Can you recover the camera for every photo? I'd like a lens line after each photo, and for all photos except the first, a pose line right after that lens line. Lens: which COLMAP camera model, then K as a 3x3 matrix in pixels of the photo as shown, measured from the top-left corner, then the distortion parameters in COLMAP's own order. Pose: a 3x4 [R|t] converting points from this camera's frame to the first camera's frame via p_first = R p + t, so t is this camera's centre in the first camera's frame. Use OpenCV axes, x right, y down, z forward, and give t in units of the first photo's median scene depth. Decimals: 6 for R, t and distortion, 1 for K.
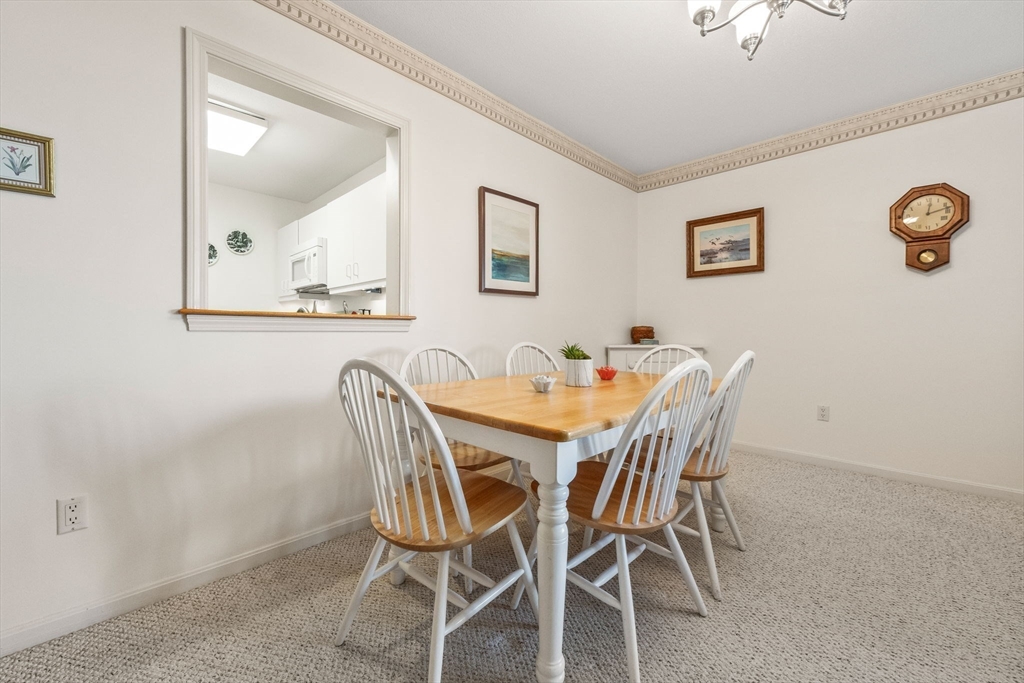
lens RADIAL K [[409.3, 0, 510.6], [0, 409.3, 338.7], [0, 0, 1]] dist [-0.006340, 0.000817]
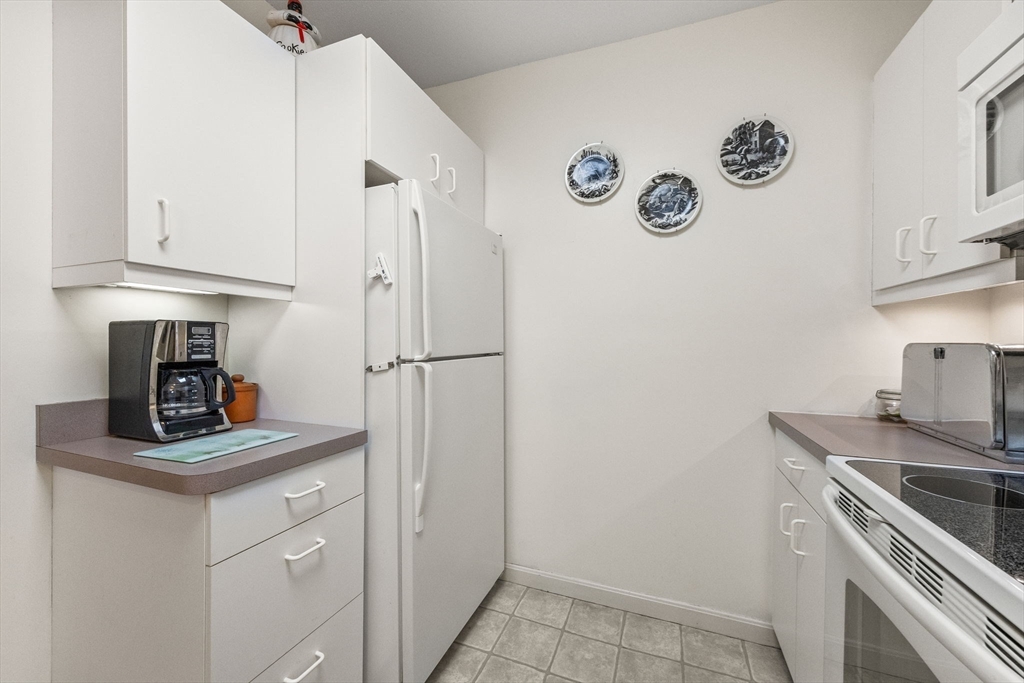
lens RADIAL K [[409.3, 0, 508.7], [0, 409.3, 341.0], [0, 0, 1]] dist [-0.006340, 0.000817]
pose [[0.385075, -0.002106, -0.922883, -0.410124], [-0.012610, 0.999892, -0.007543, -0.060928], [0.922799, 0.014542, 0.385007, 0.656986]]
